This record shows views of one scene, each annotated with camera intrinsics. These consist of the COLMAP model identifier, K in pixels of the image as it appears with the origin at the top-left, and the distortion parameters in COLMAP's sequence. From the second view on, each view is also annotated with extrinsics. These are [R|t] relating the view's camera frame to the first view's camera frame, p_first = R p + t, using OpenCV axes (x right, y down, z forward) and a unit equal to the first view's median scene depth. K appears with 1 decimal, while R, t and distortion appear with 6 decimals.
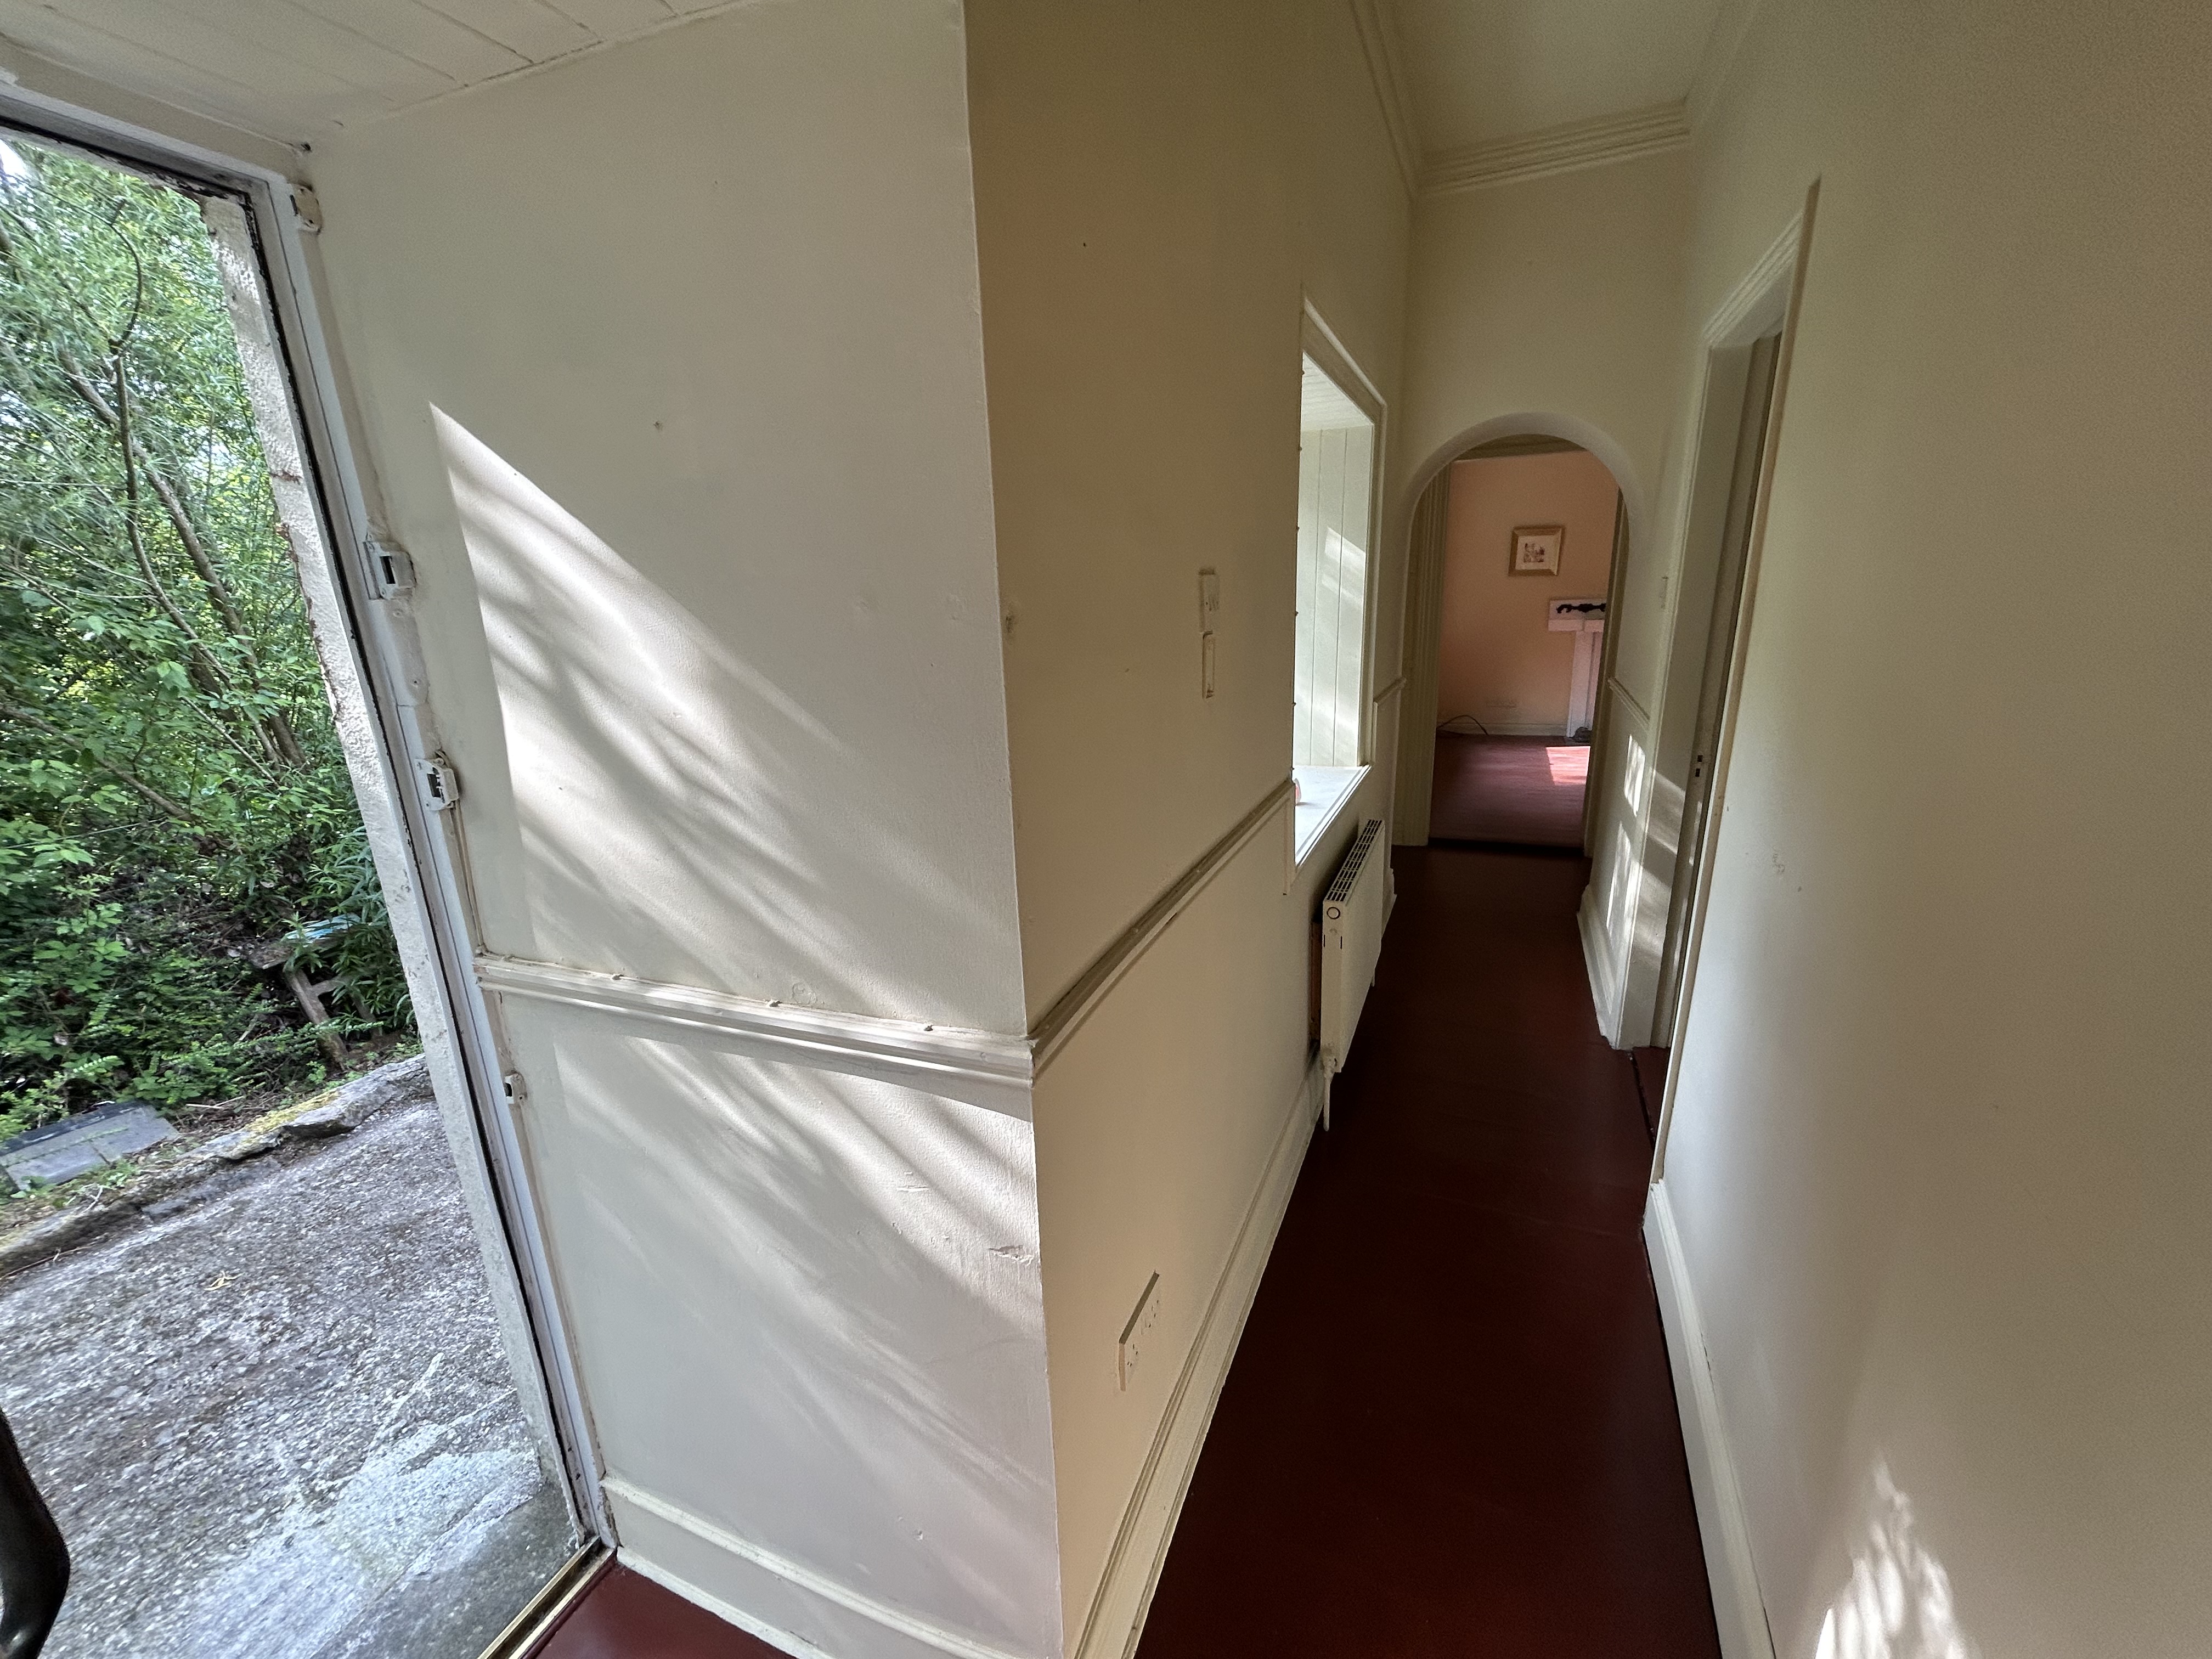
lens RADIAL K [[891.3, 0, 1105.6], [0, 891.3, 820.2], [0, 0, 1]] dist [0.001073, -0.001289]
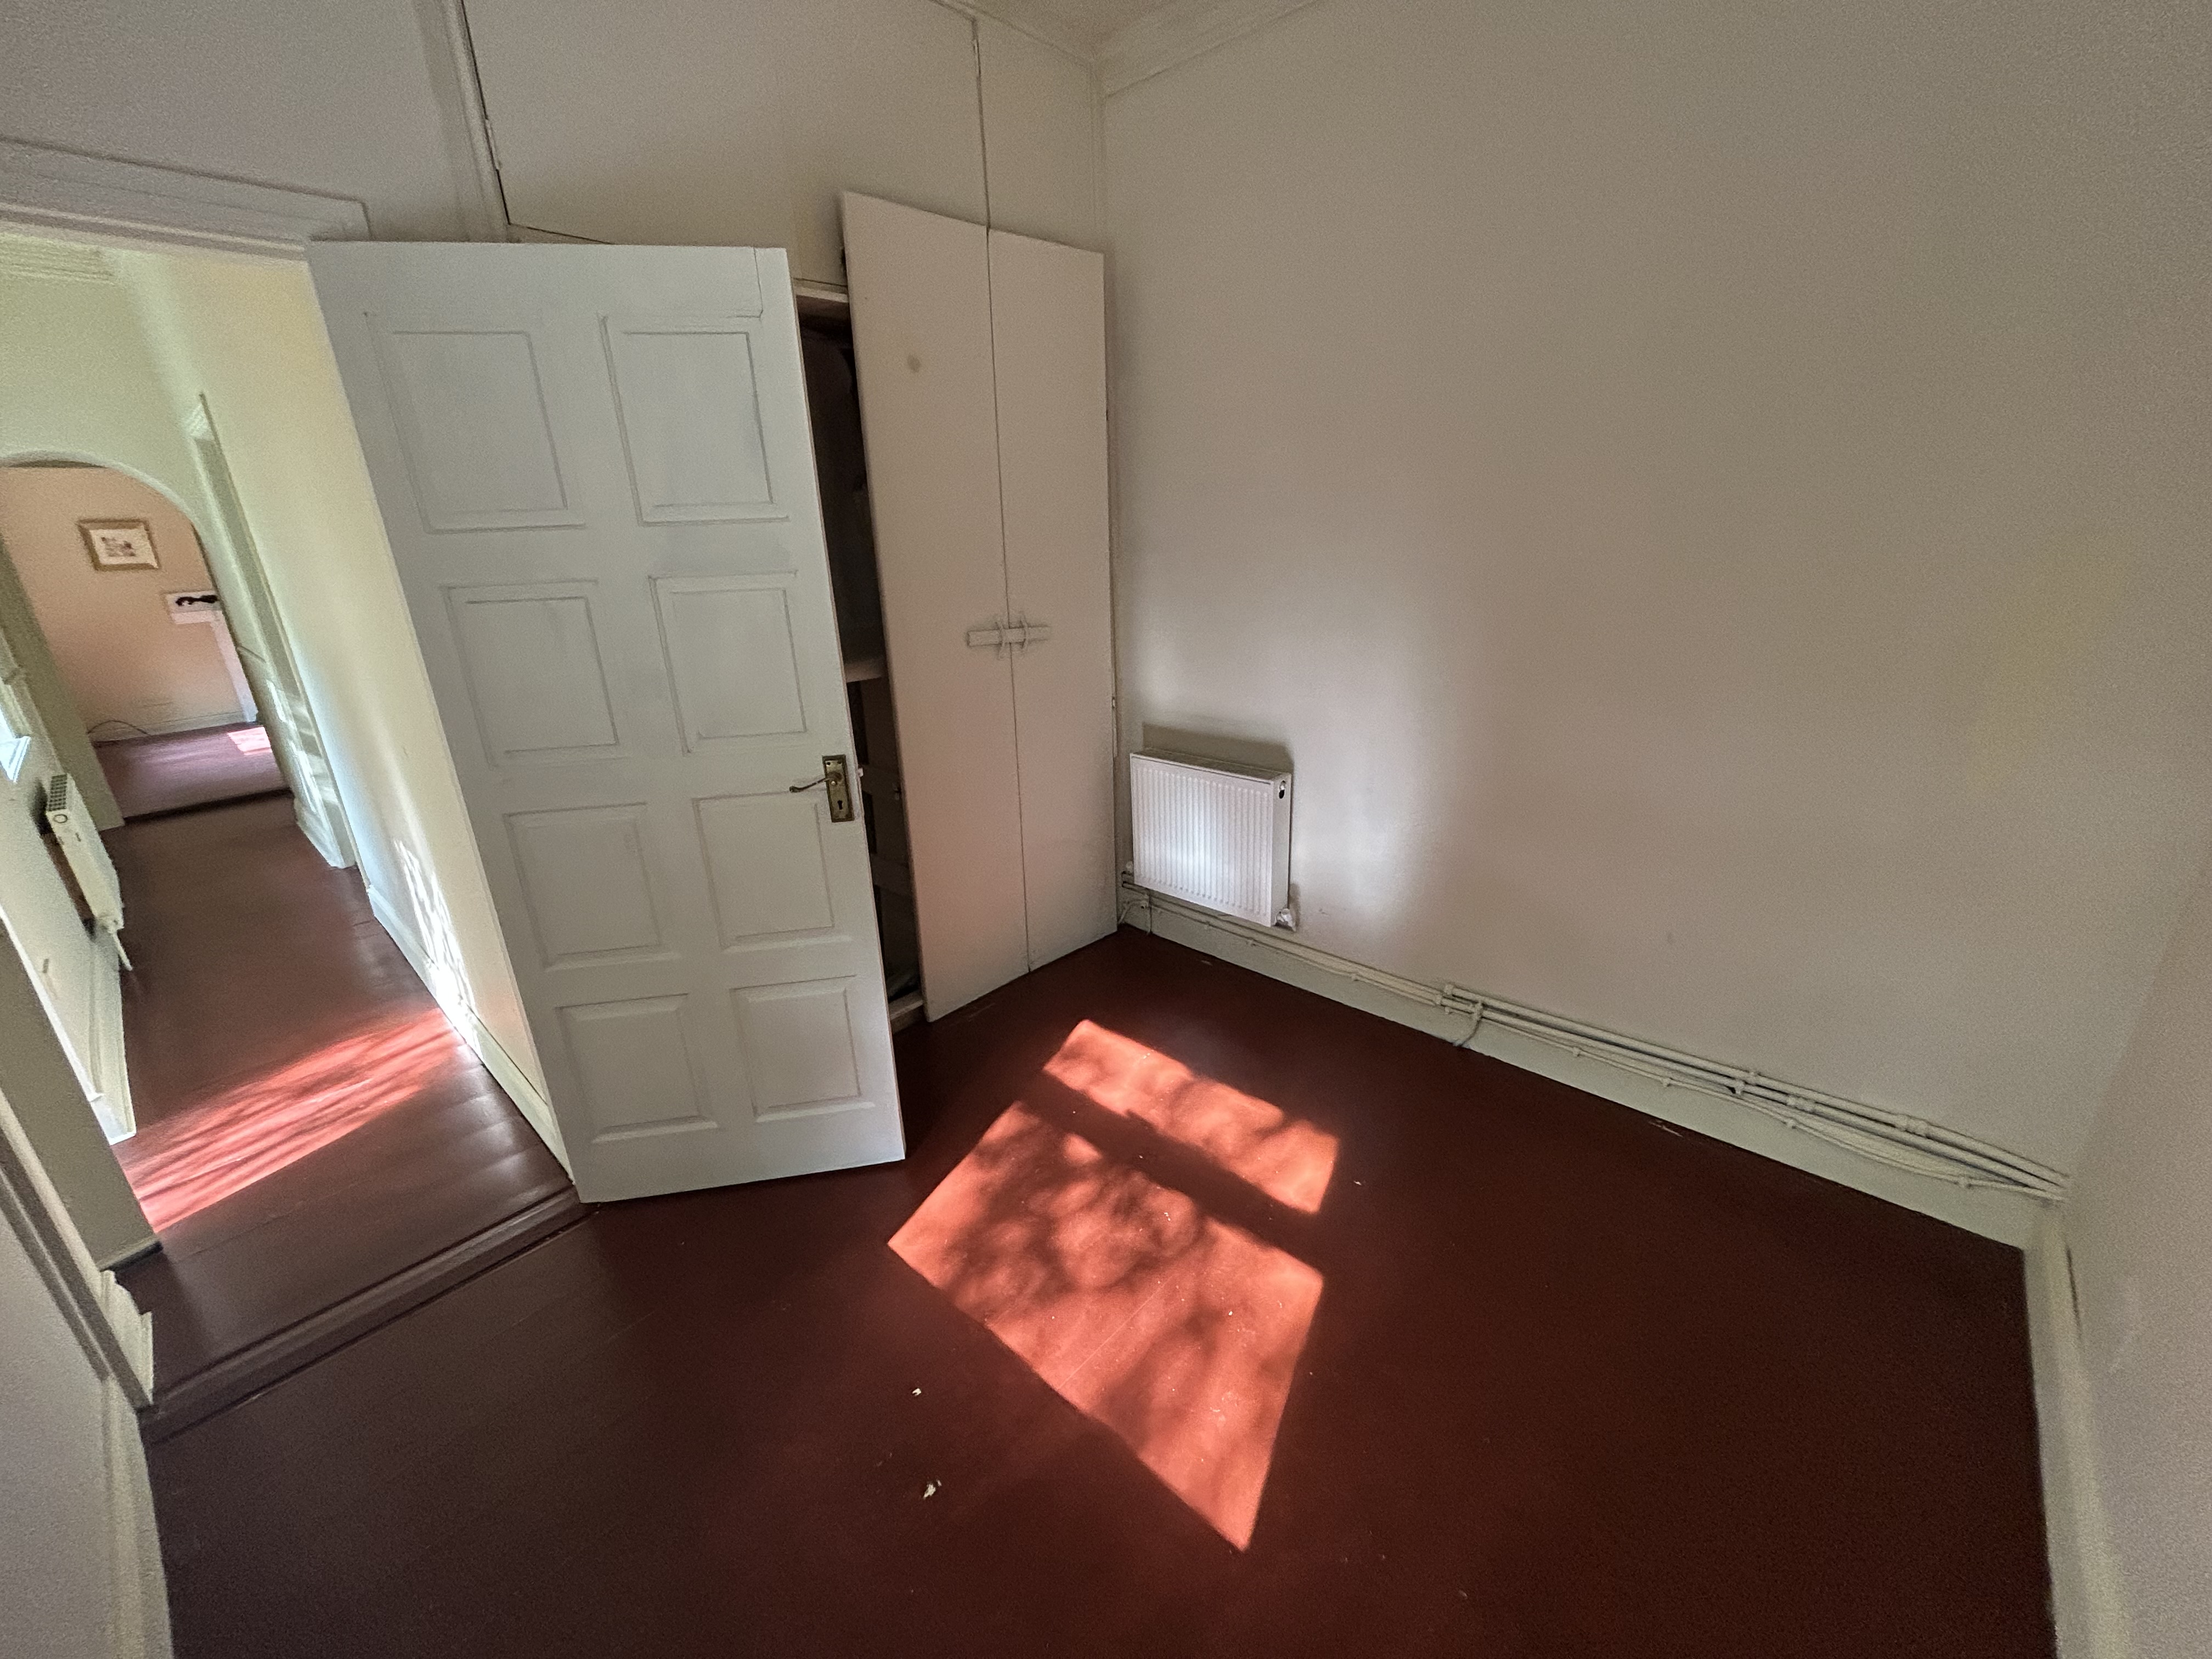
lens RADIAL K [[891.3, 0, 1113.5], [0, 891.3, 827.8], [0, 0, 1]] dist [0.001073, -0.001289]
pose [[0.319004, -0.296809, 0.900078, -0.362313], [0.272294, 0.938359, 0.212927, 0.200763], [-0.907795, 0.177161, 0.380160, -0.785112]]
